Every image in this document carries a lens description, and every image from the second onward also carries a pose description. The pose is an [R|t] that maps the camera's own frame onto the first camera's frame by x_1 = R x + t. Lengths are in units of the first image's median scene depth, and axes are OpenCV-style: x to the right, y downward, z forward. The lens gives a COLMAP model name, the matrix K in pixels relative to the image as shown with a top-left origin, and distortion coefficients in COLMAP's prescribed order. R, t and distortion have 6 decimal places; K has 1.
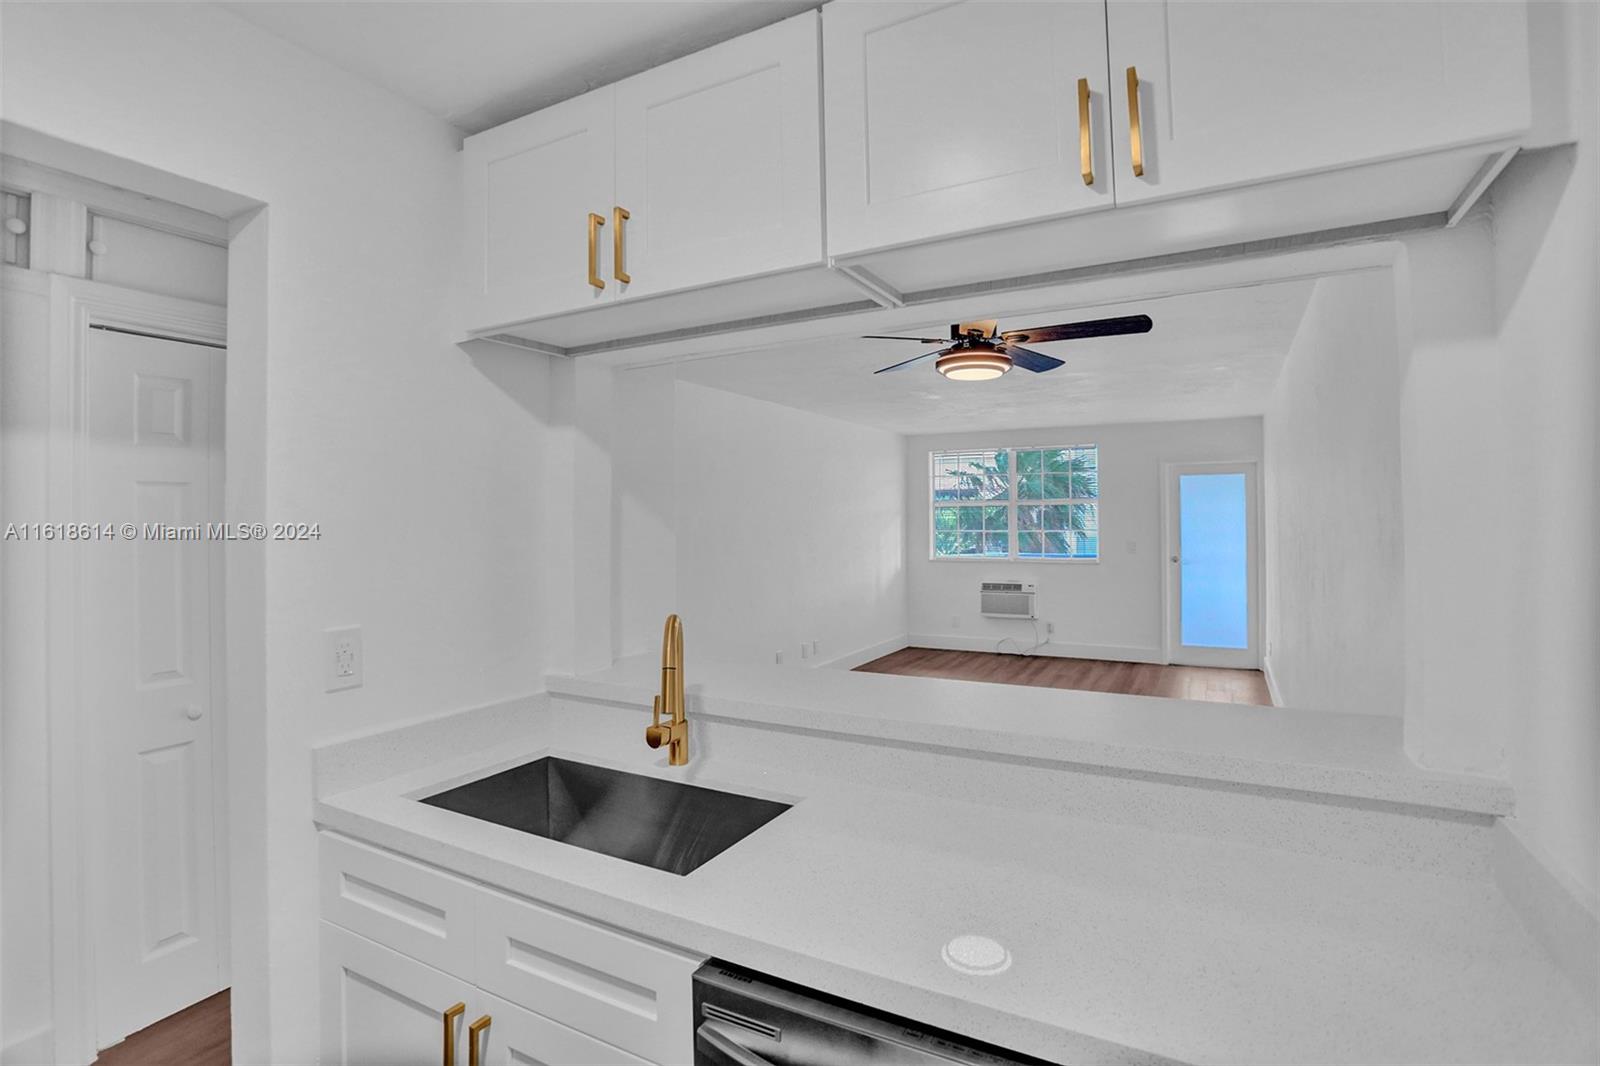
lens RADIAL K [[799.4, 0, 787.9], [0, 799.4, 514.1], [0, 0, 1]] dist [-0.074638, 0.036947]
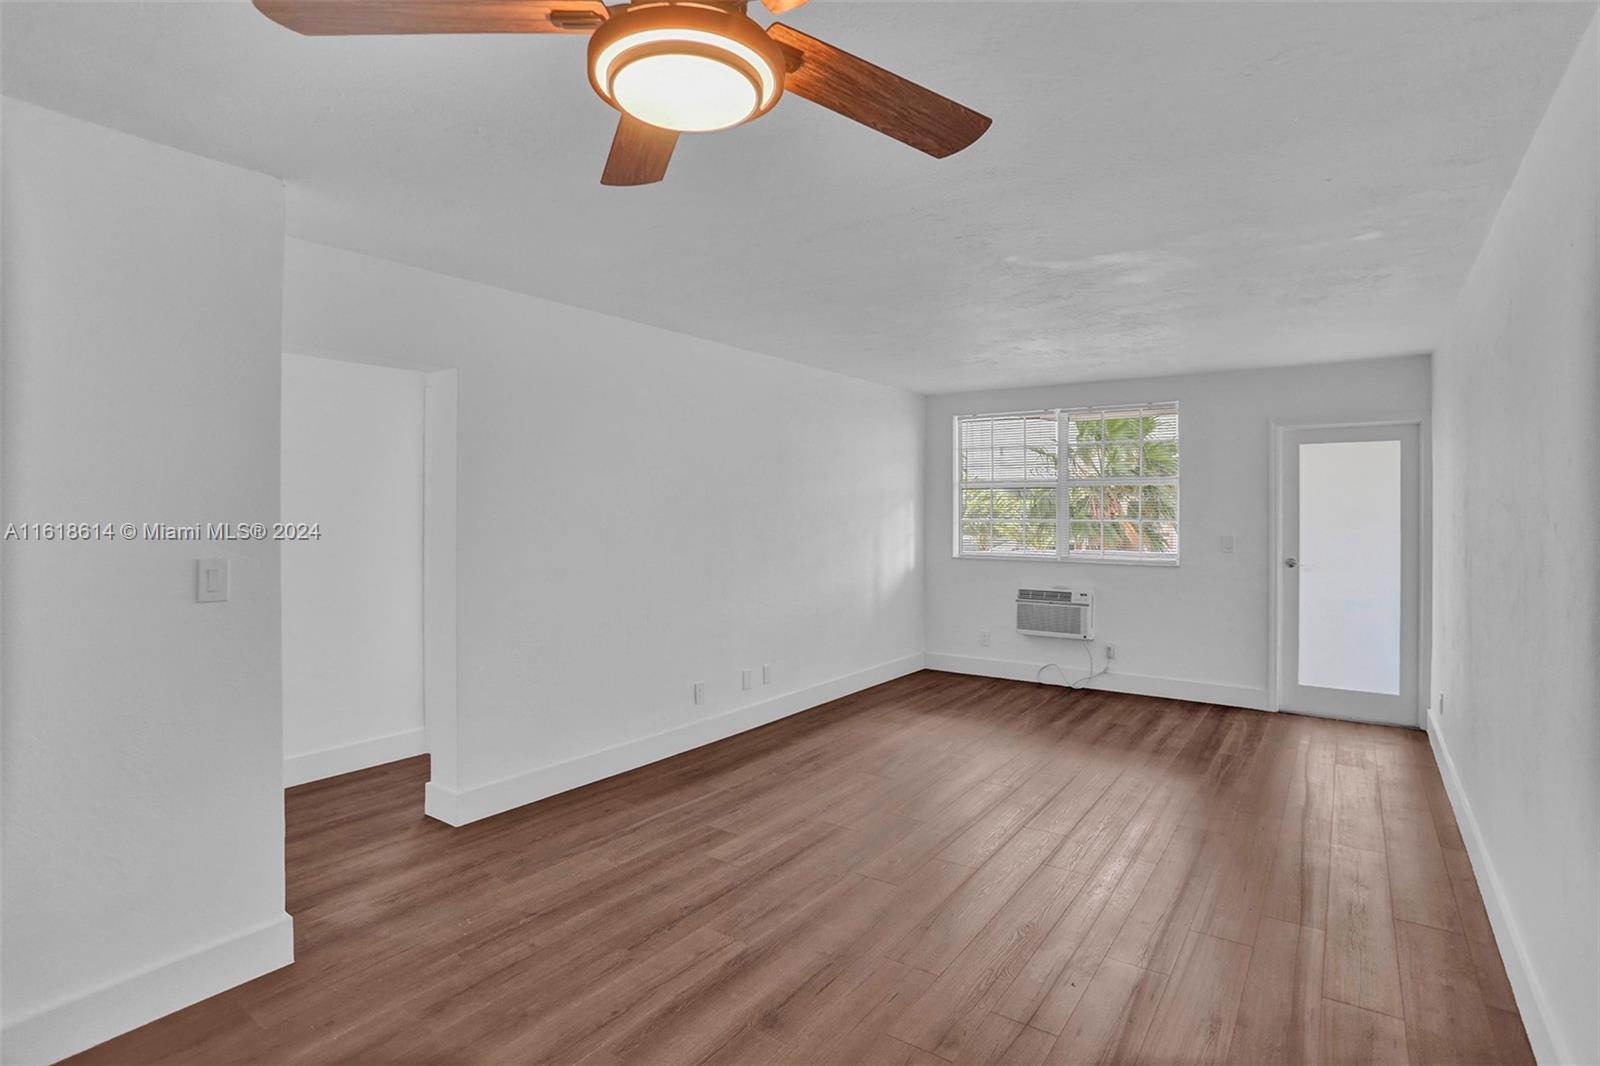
lens RADIAL K [[812.8, 0, 830.2], [0, 812.8, 515.8], [0, 0, 1]] dist [0.001107, 0.000228]
pose [[0.997271, 0.011089, -0.072994, 0.132882], [-0.010138, 0.999859, 0.013395, 0.009609], [0.073132, -0.012619, 0.997242, 0.241892]]
